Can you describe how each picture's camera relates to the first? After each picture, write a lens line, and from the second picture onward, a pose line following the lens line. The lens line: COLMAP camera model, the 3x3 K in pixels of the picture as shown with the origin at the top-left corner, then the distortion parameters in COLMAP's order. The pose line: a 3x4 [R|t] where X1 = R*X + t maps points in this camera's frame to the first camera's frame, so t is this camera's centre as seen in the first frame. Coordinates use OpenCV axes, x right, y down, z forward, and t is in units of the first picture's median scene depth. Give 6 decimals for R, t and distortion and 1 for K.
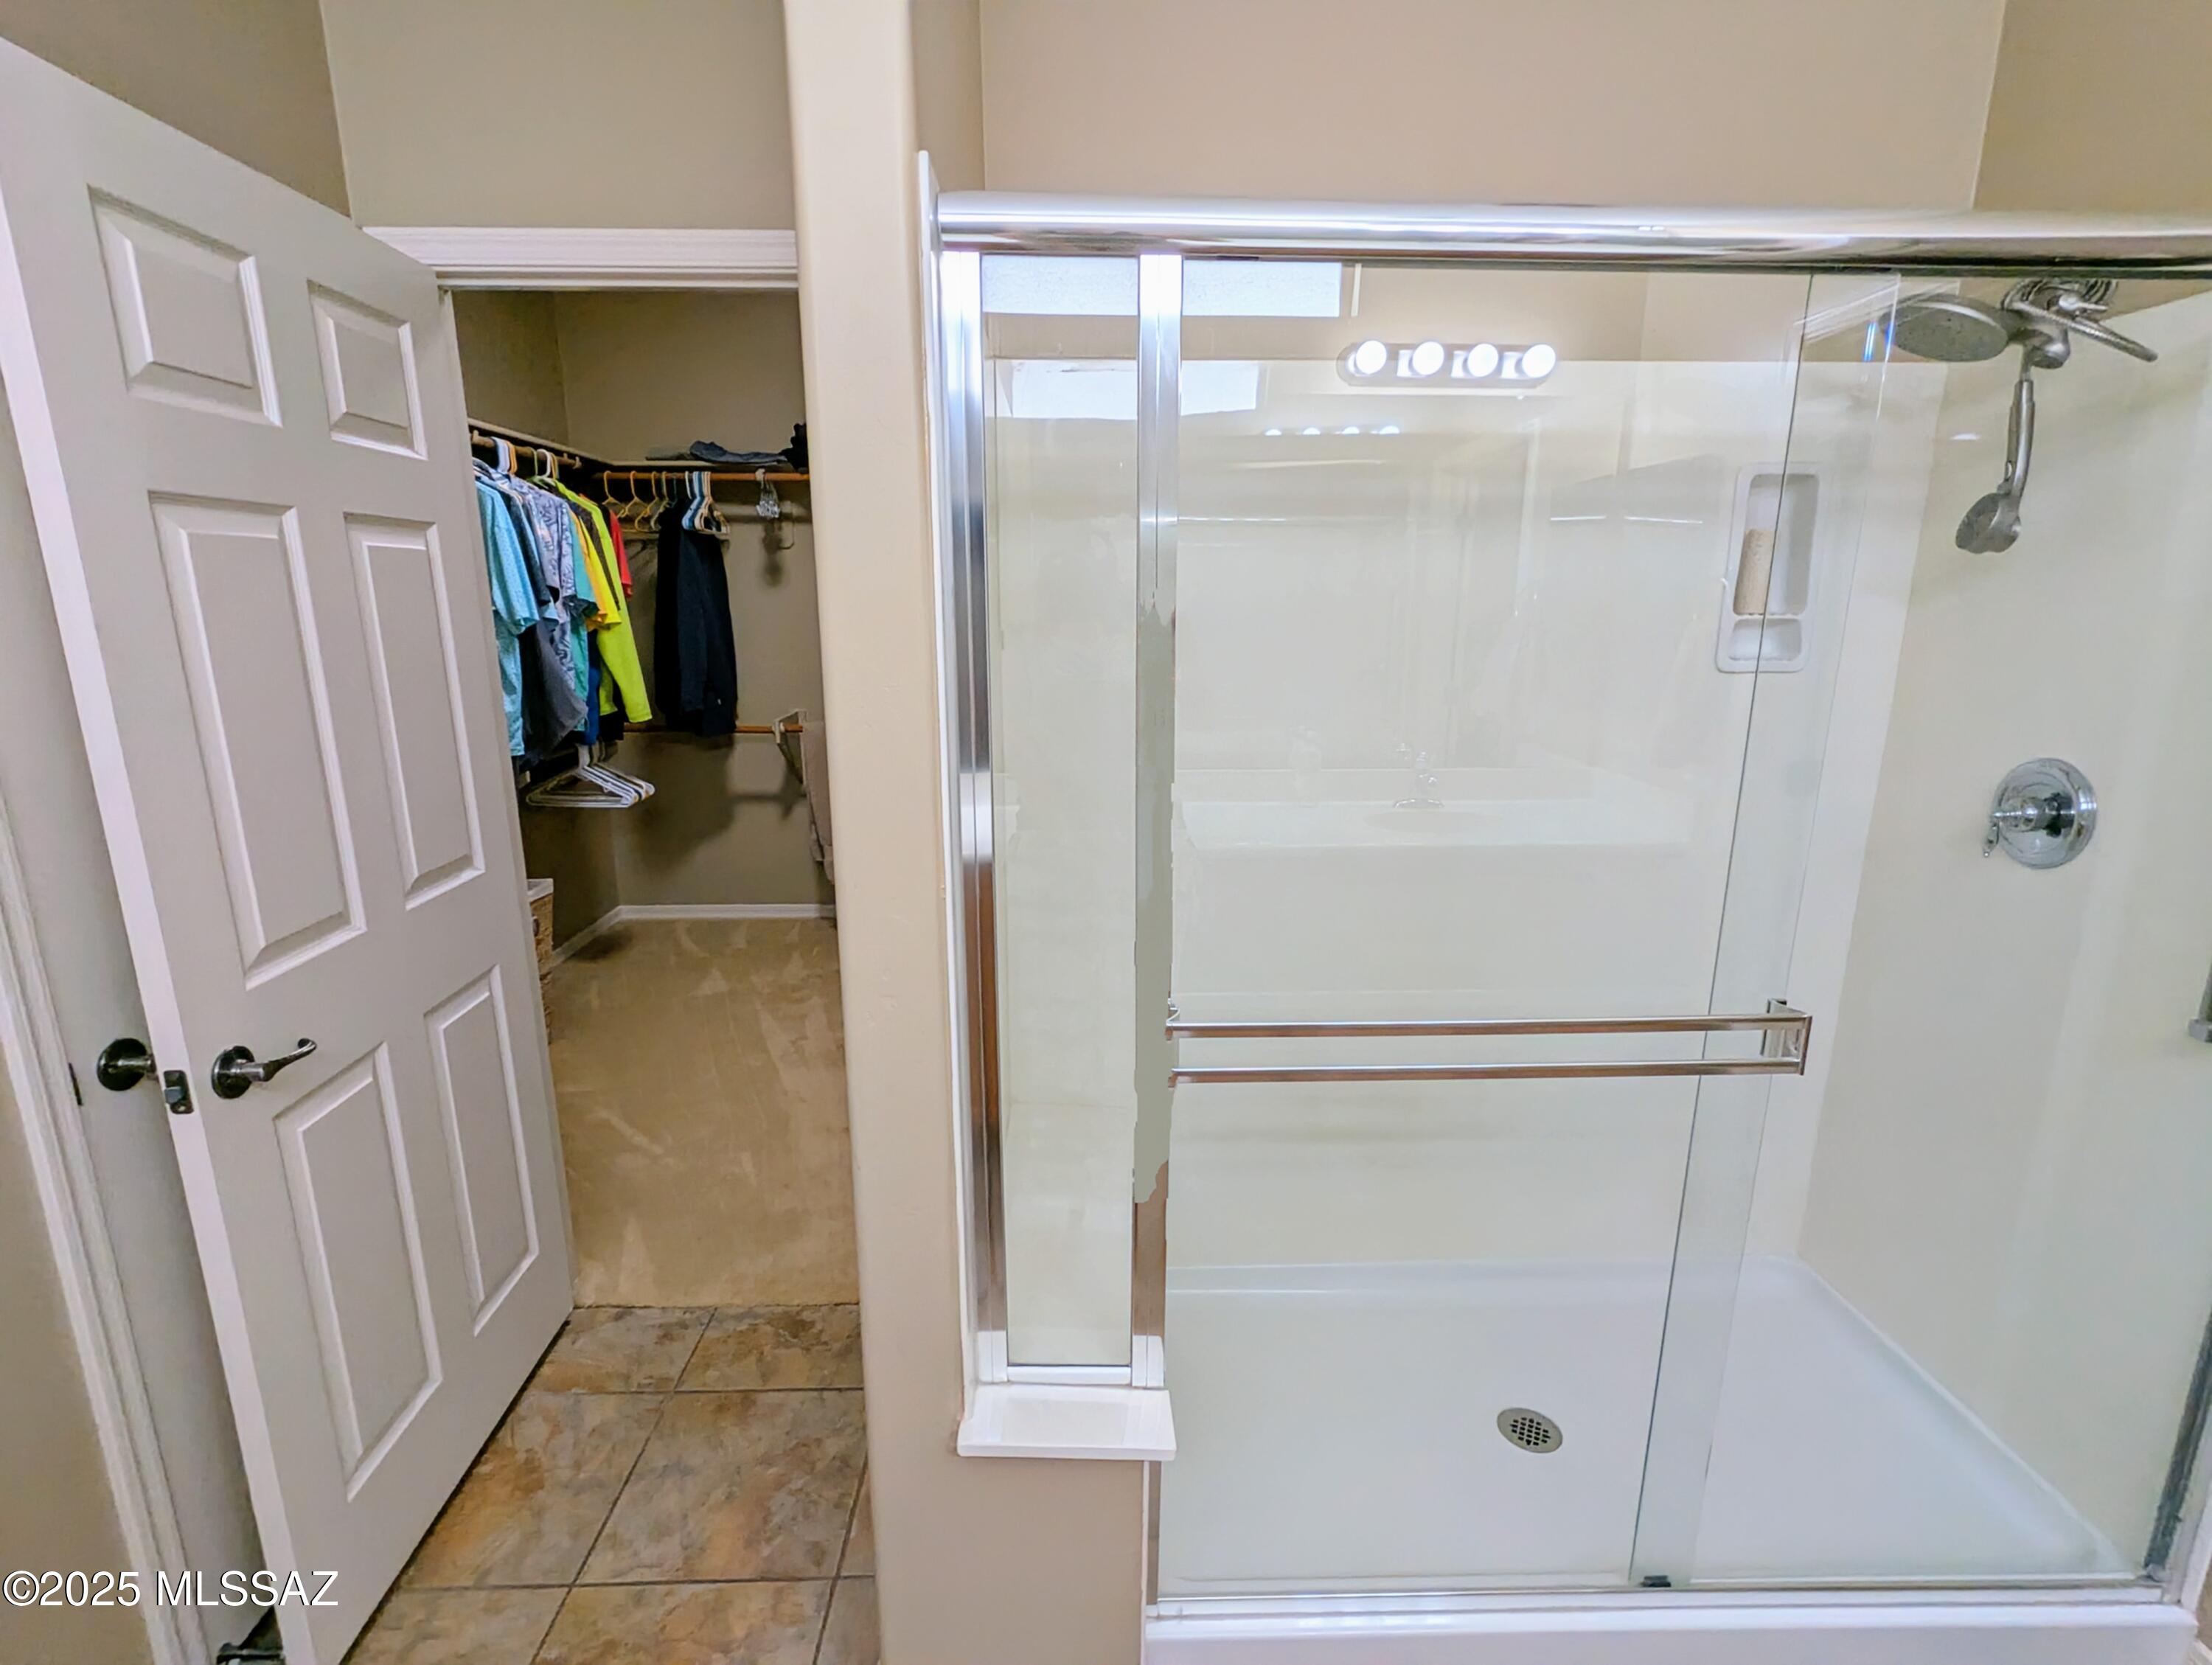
lens RADIAL K [[1044.9, 0, 1109.2], [0, 1044.9, 839.0], [0, 0, 1]] dist [-0.002999, -0.000134]
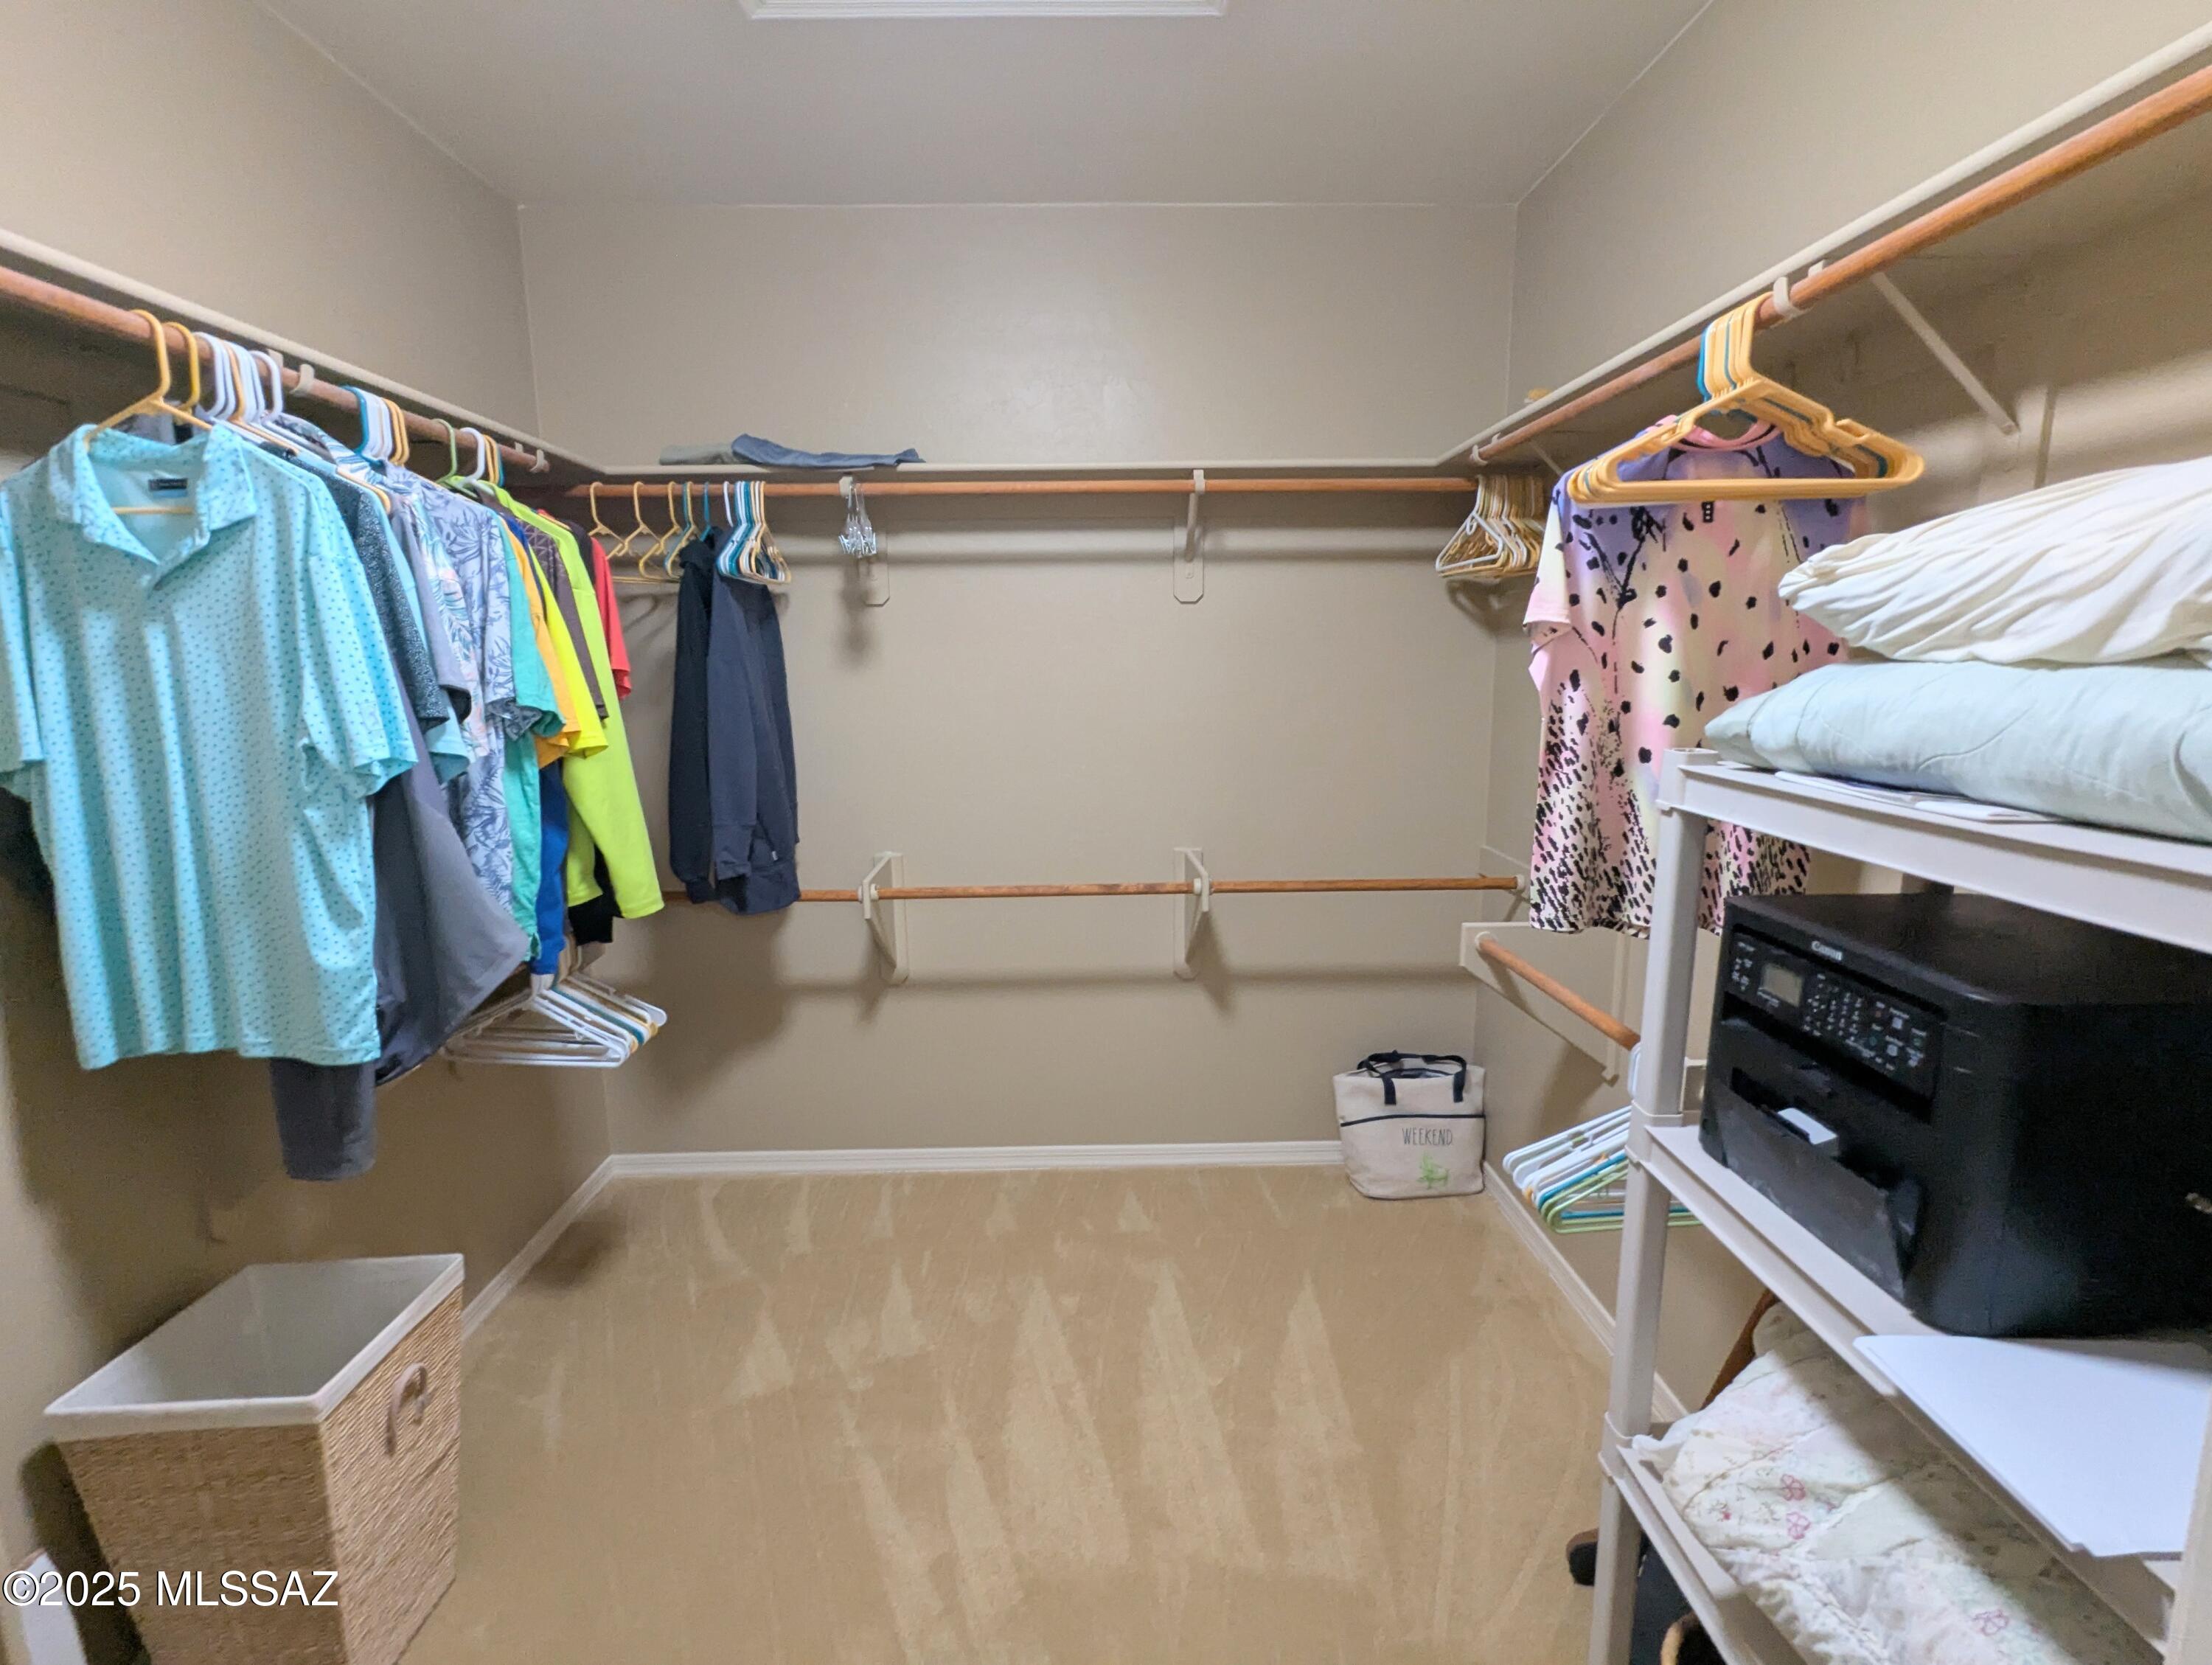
lens RADIAL K [[1044.9, 0, 1109.2], [0, 1044.9, 839.0], [0, 0, 1]] dist [-0.002999, -0.000134]
pose [[0.999925, -0.009400, -0.007839, -0.191681], [0.008963, 0.998500, -0.054005, -0.117598], [0.008335, 0.053930, 0.998510, 0.435641]]
